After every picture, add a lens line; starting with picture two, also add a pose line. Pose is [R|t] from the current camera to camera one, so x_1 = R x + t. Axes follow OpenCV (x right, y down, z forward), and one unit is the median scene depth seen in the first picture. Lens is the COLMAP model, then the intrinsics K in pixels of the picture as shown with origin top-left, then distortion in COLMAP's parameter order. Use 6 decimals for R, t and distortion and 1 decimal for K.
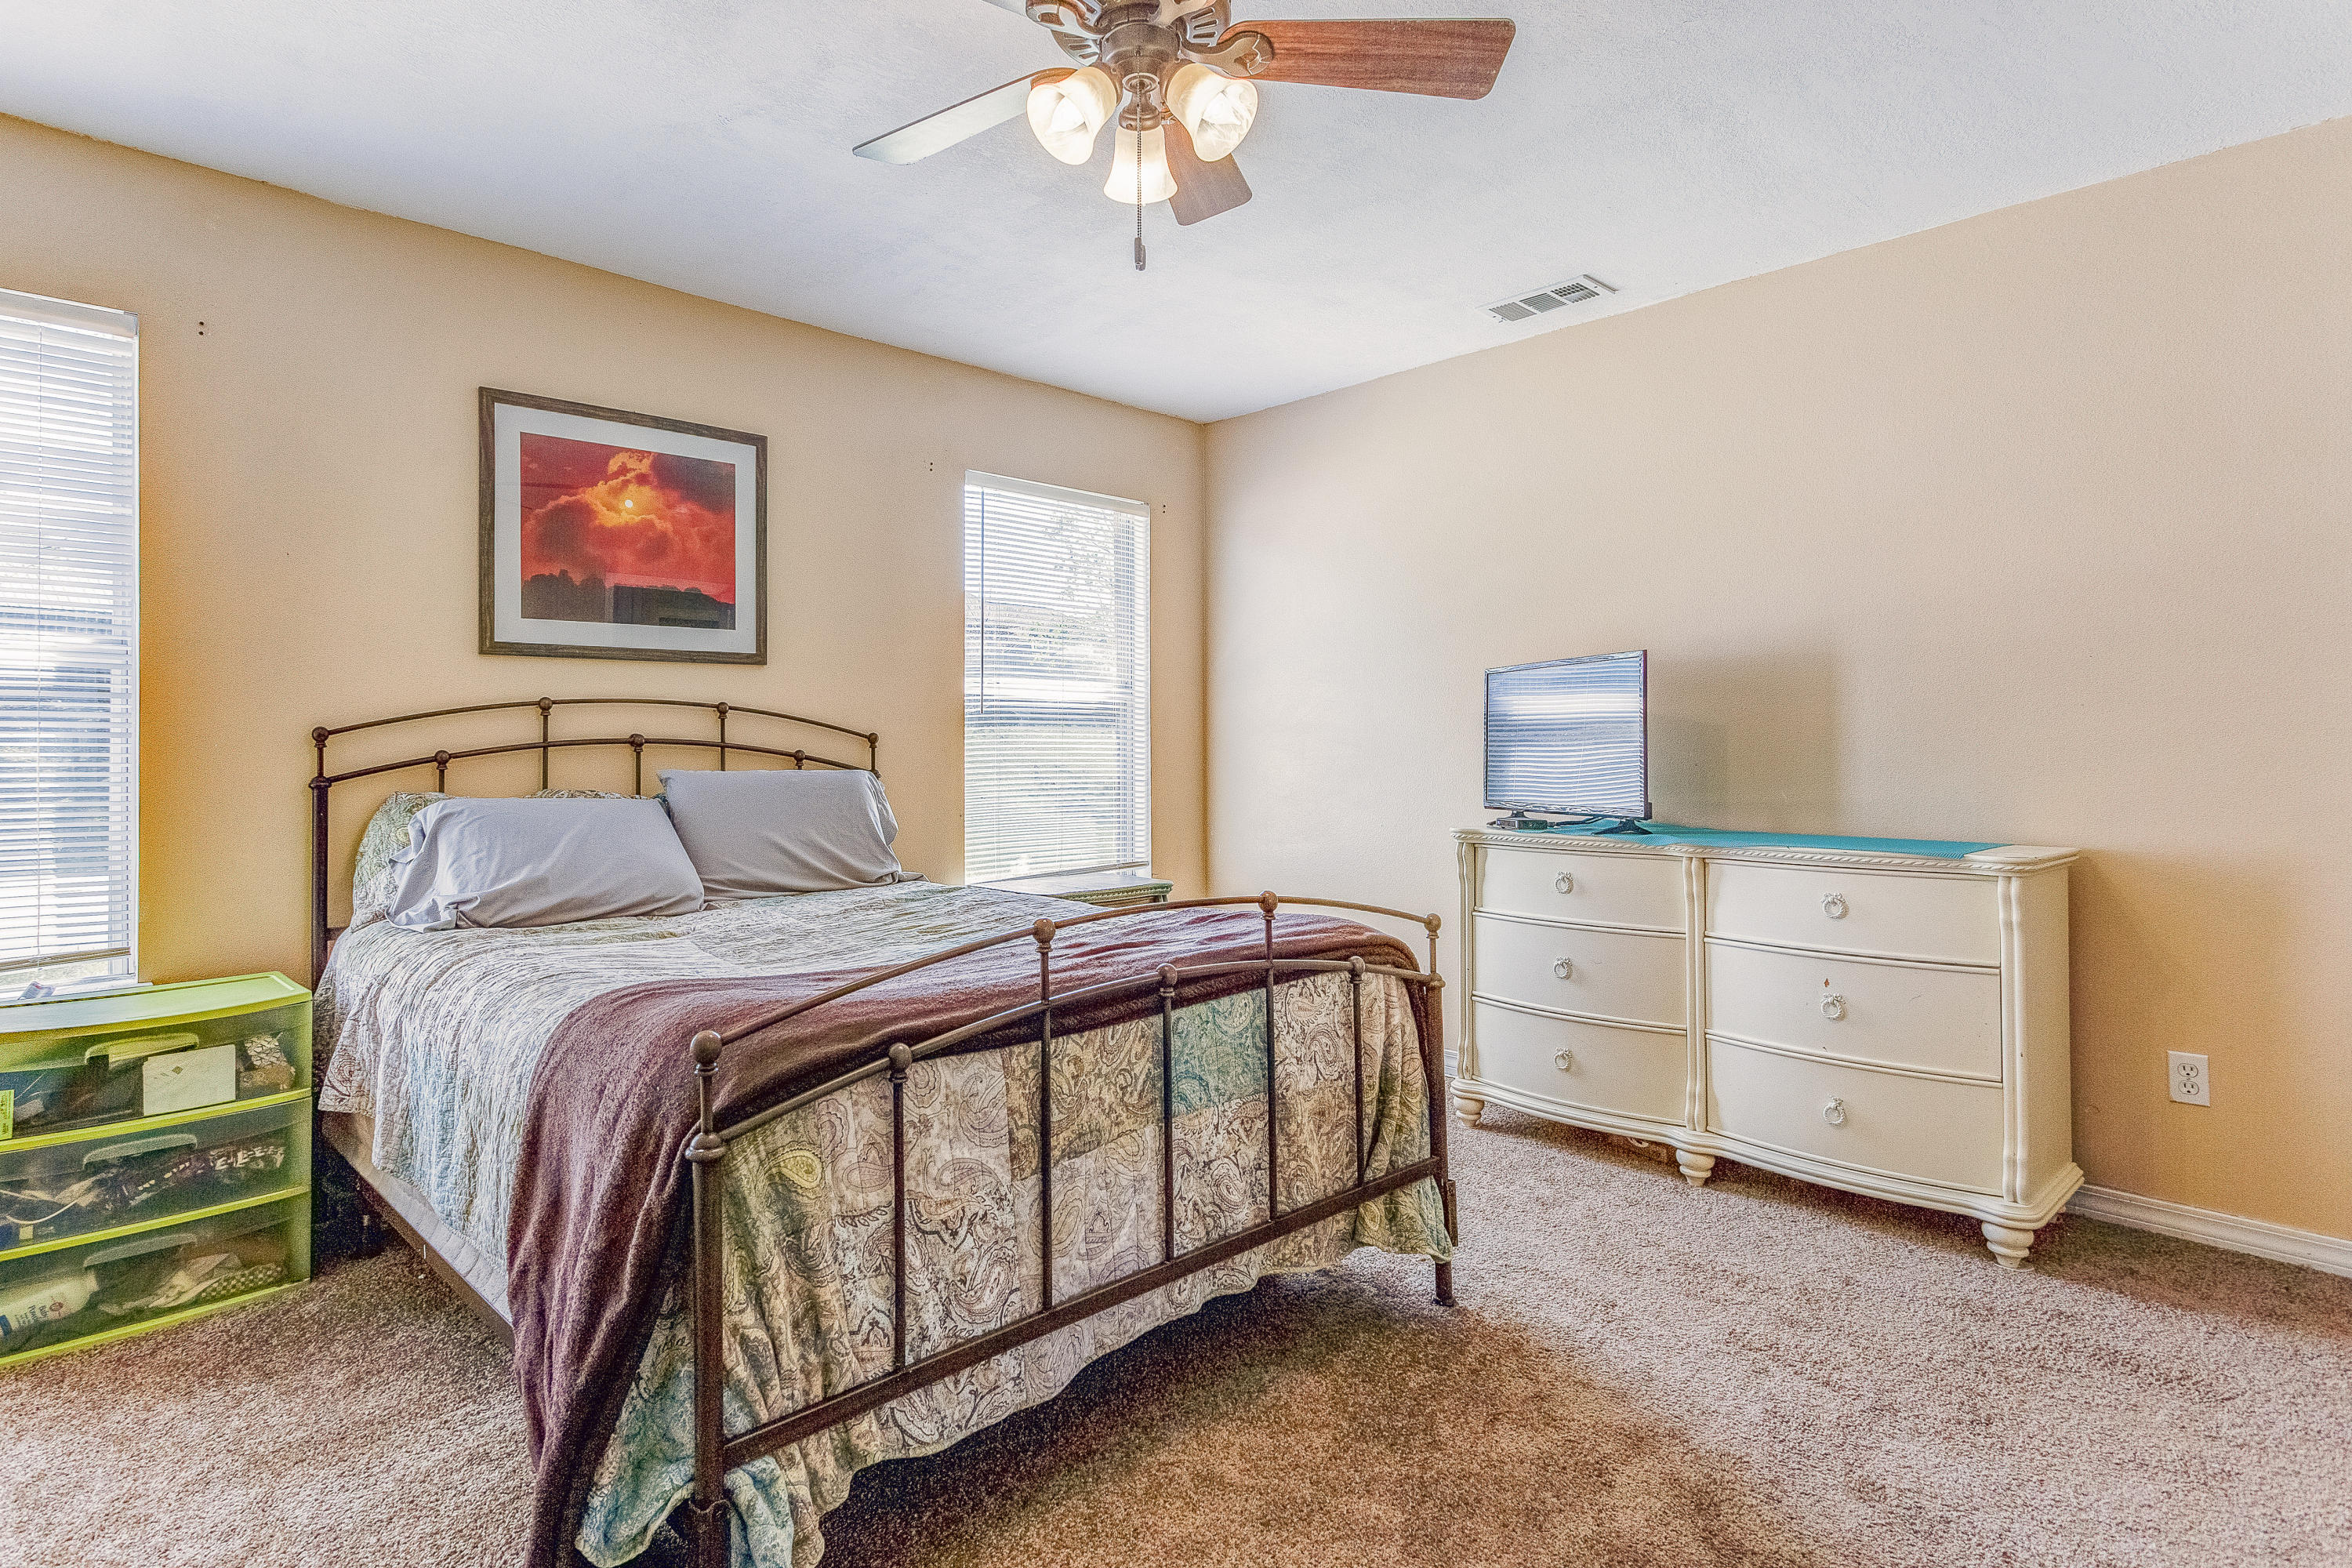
lens RADIAL K [[1187.7, 0, 1168.8], [0, 1187.7, 766.3], [0, 0, 1]] dist [-0.001898, 0.000424]
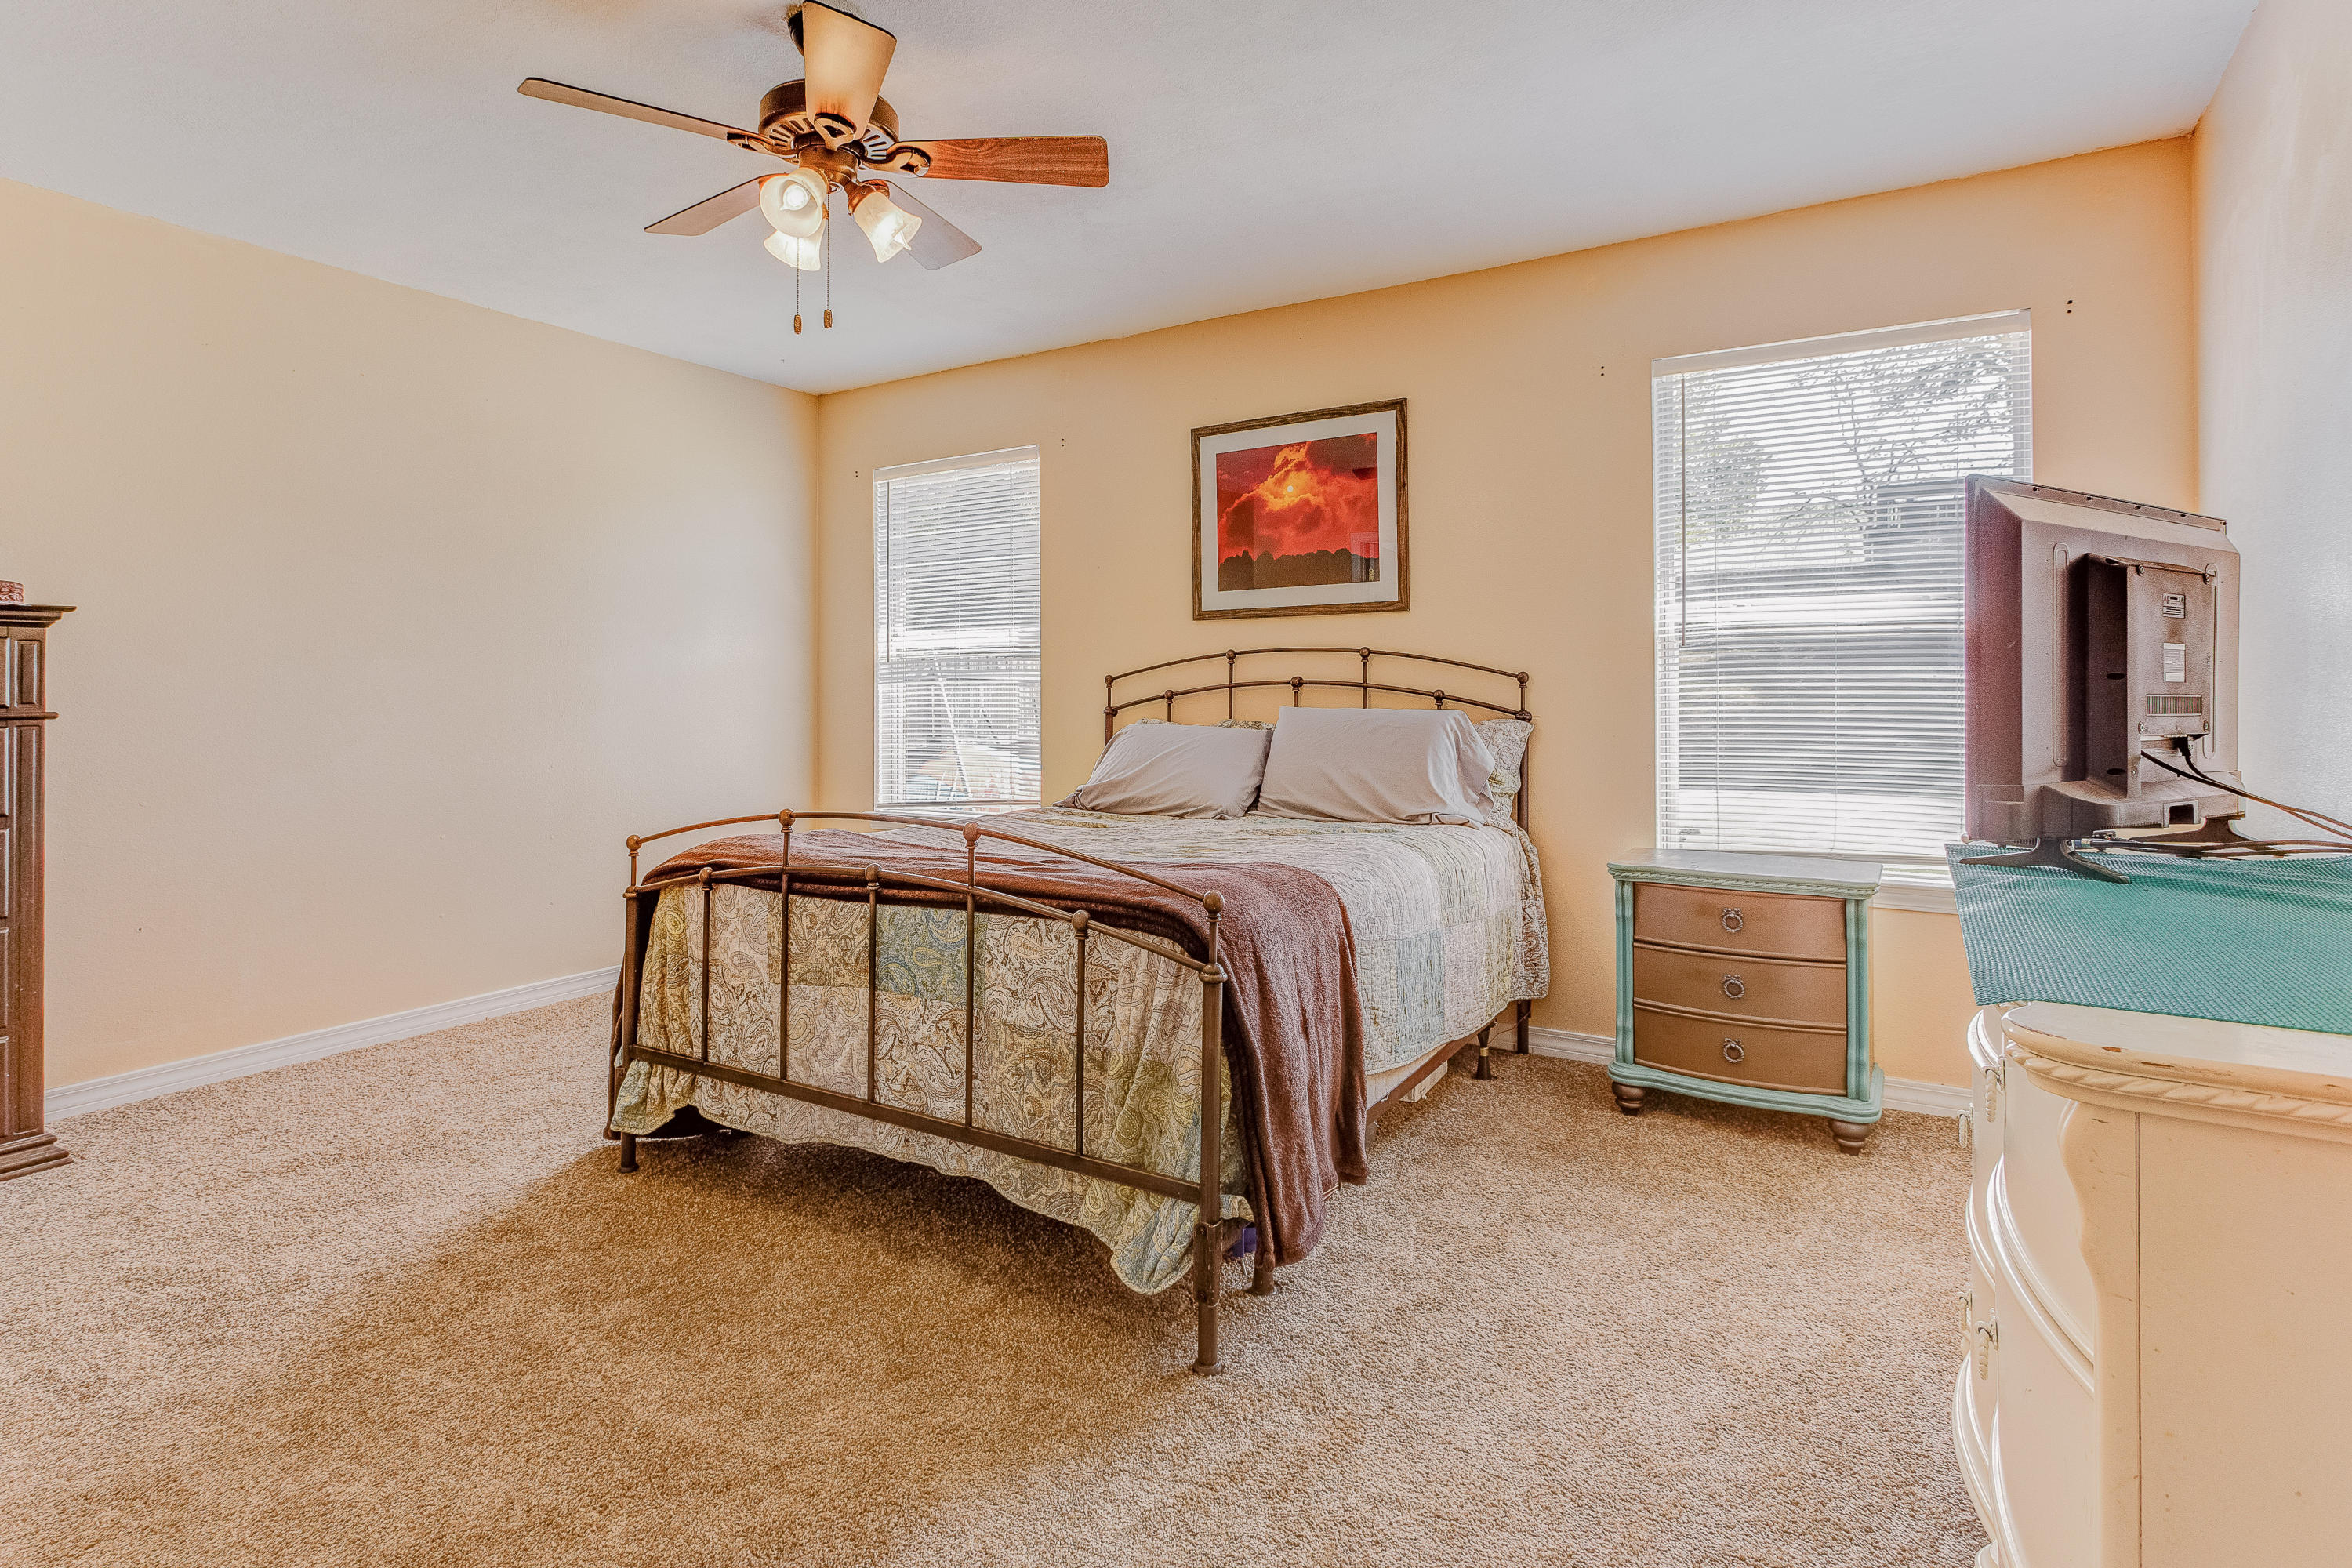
lens RADIAL K [[1187.7, 0, 1073.9], [0, 1187.7, 699.4], [0, 0, 1]] dist [-0.001898, 0.000424]
pose [[0.257740, 0.010720, -0.966155, 0.719778], [-0.013074, 0.999886, 0.007607, -0.010900], [0.966126, 0.010670, 0.257850, 0.503135]]
